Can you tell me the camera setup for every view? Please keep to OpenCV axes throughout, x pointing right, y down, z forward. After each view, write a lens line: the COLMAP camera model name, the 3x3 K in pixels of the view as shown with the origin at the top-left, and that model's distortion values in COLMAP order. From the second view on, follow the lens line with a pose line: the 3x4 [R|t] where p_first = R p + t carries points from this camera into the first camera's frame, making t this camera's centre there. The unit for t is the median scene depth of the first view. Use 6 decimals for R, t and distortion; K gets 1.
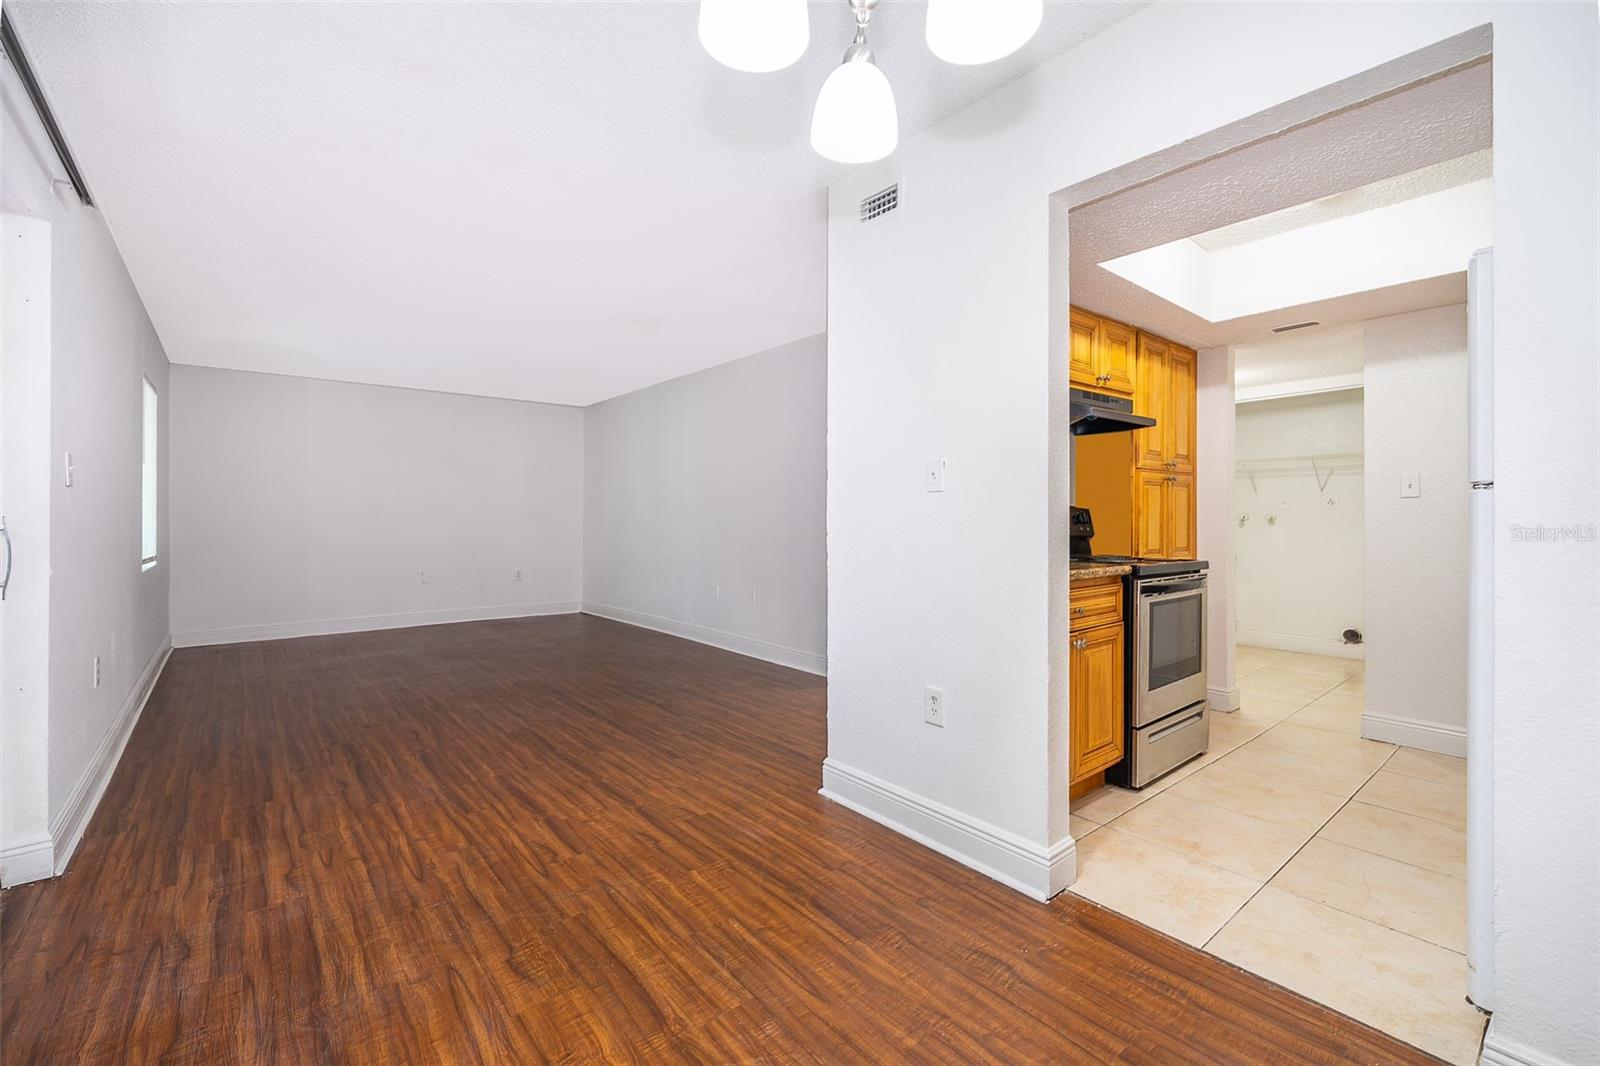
lens RADIAL K [[689.5, 0, 805.6], [0, 689.5, 526.7], [0, 0, 1]] dist [-0.001572, -0.000044]
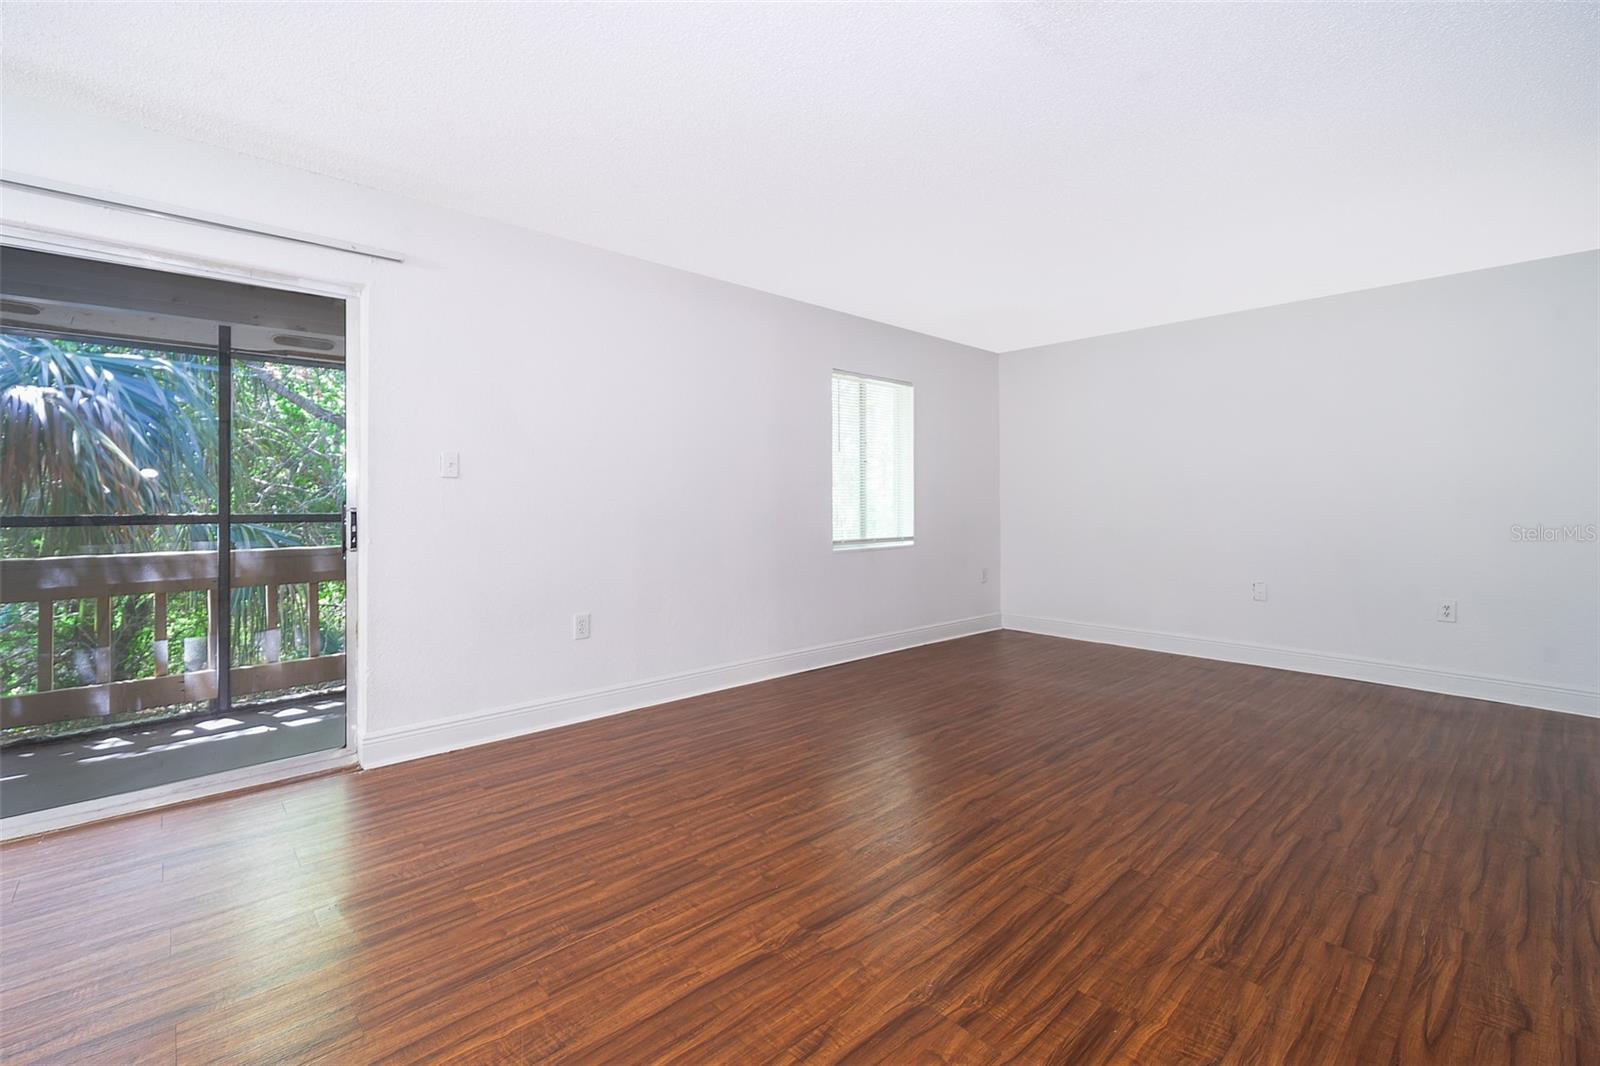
lens RADIAL K [[694.0, 0, 791.1], [0, 694.0, 499.1], [0, 0, 1]] dist [-0.000312, -0.000390]
pose [[0.037037, -0.004058, -0.999306, 0.222215], [-0.009762, 0.999943, -0.004422, -0.015933], [0.999266, 0.009919, 0.036995, 1.332309]]
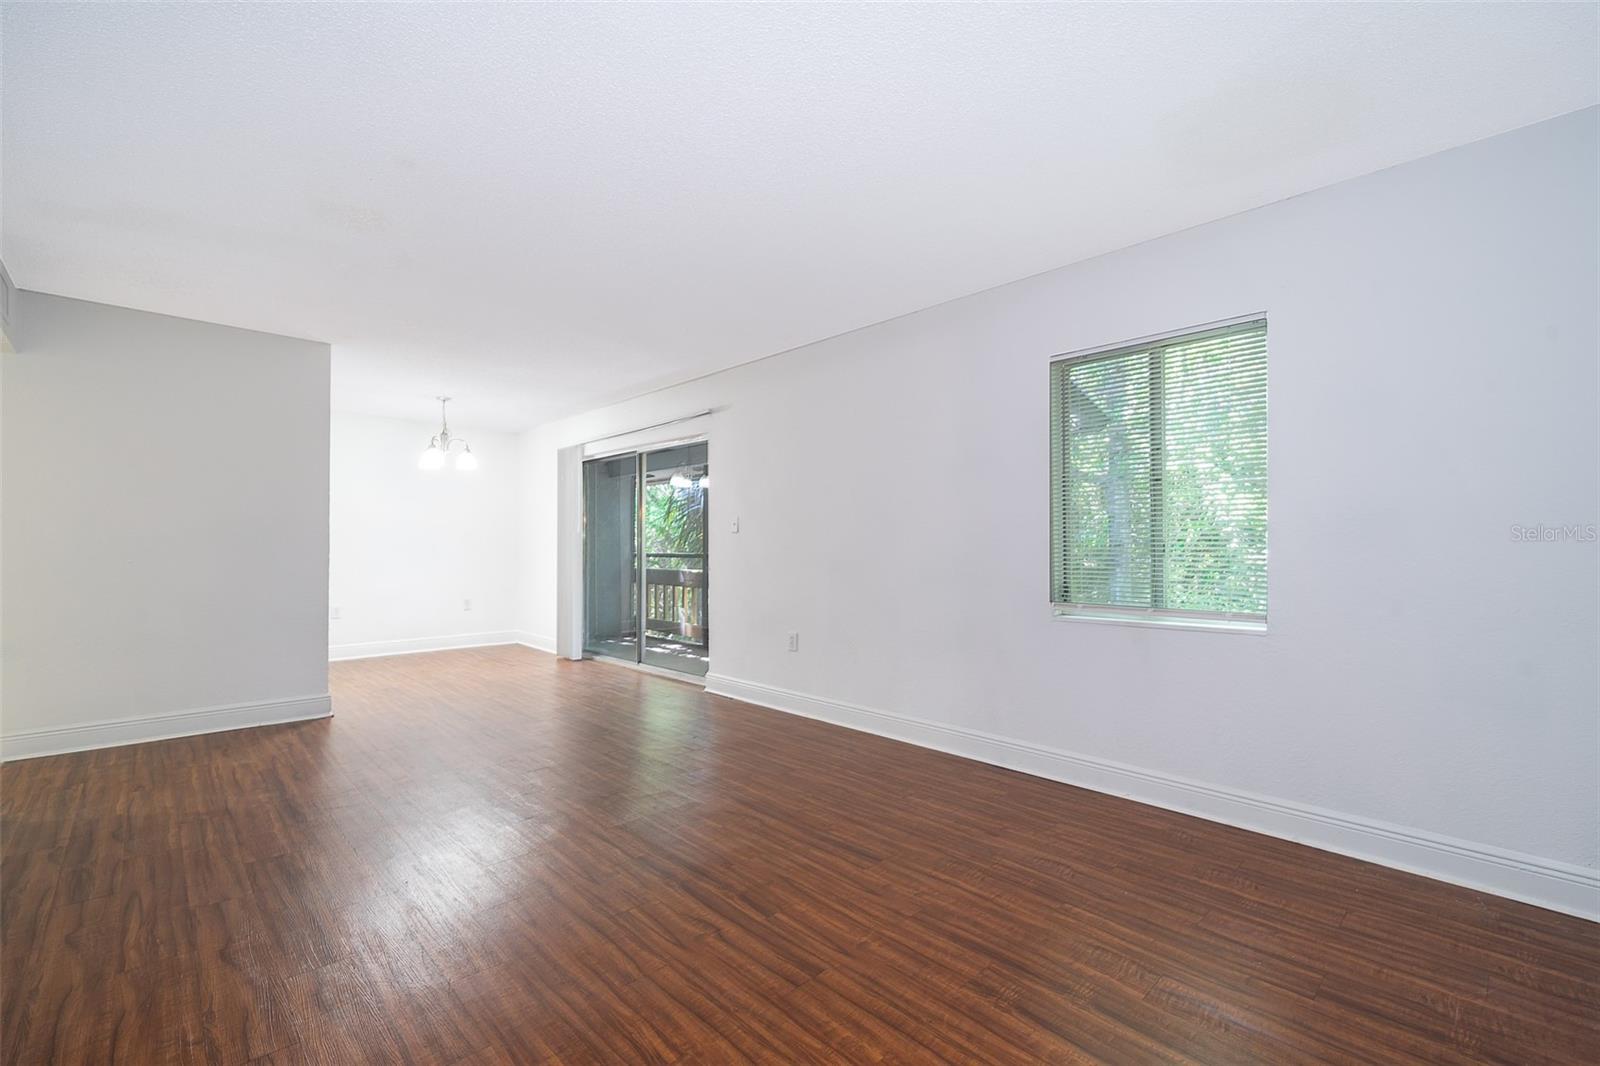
lens RADIAL K [[682.5, 0, 800.0], [0, 682.5, 533.0], [0, 0, 1]] dist [0.000220, 0.000350]
pose [[-0.997610, -0.002533, -0.069056, -0.942355], [-0.001699, 0.999925, -0.012131, -0.025924], [0.069082, -0.011985, -0.997539, 2.624478]]
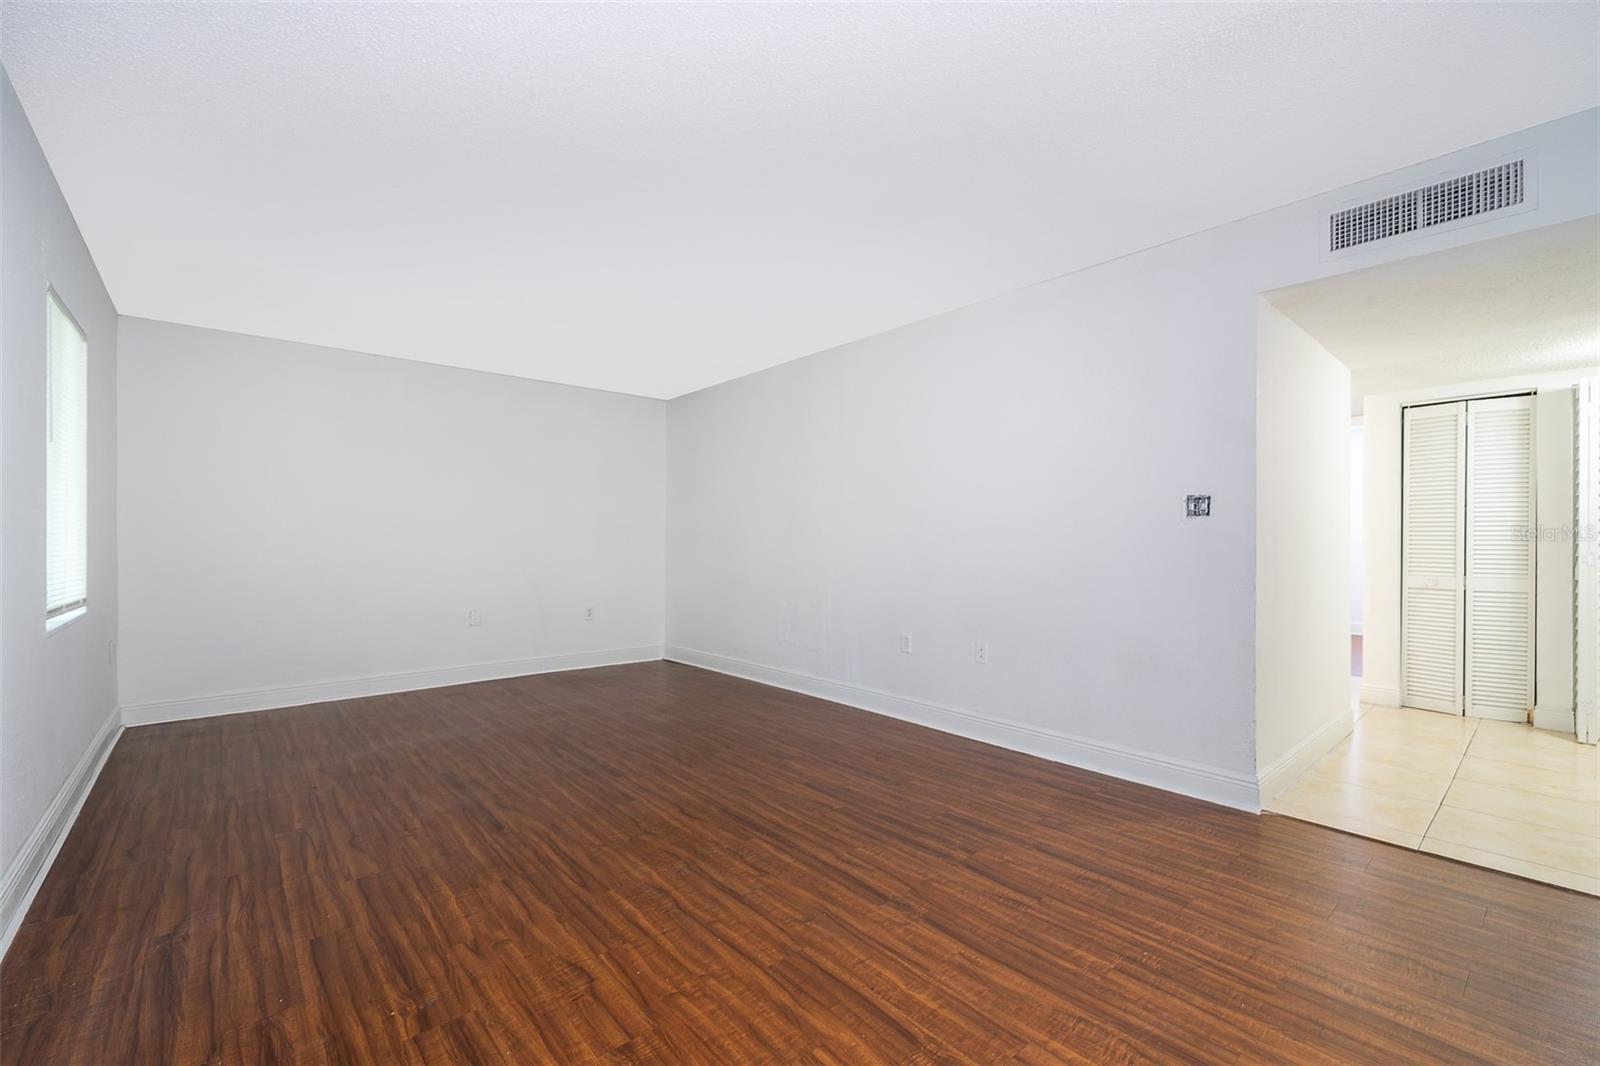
lens RADIAL K [[675.4, 0, 804.0], [0, 675.4, 537.5], [0, 0, 1]] dist [-0.002695, -0.000149]
pose [[0.999754, 0.003078, 0.021976, -0.525598], [-0.002686, 0.999838, -0.017826, -0.004099], [-0.022027, 0.017762, 0.999600, 0.637483]]
